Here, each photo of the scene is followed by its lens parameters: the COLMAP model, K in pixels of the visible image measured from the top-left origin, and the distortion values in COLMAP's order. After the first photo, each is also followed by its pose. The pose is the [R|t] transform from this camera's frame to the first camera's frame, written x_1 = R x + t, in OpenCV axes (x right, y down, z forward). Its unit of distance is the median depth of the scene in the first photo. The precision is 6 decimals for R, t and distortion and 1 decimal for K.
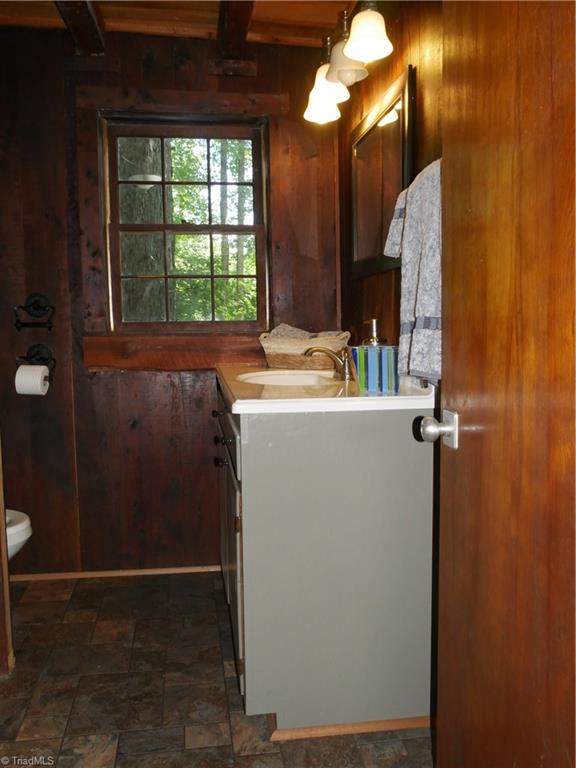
lens RADIAL K [[631.7, 0, 289.7], [0, 631.7, 385.6], [0, 0, 1]] dist [-0.059509, 0.026071]
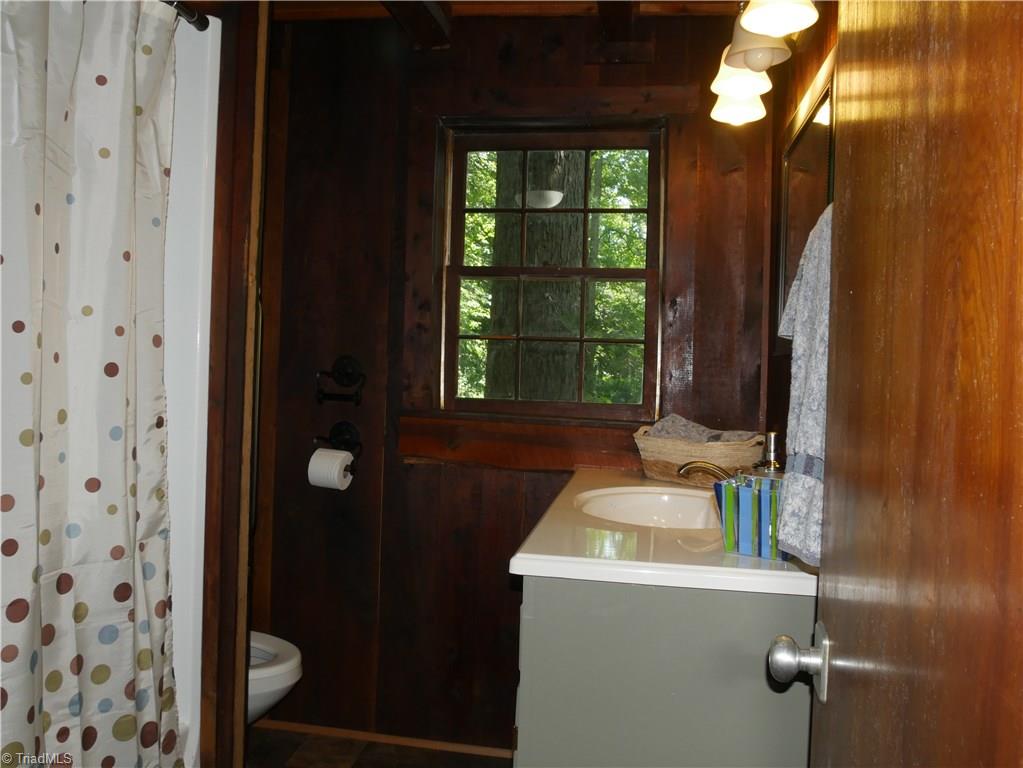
lens RADIAL K [[841.4, 0, 510.5], [0, 841.4, 388.7], [0, 0, 1]] dist [-0.059509, 0.026071]
pose [[0.948981, 0.051020, -0.311179, 0.106457], [-0.075150, 0.994983, -0.066046, -0.054338], [0.306248, 0.086062, 0.948053, 0.089752]]
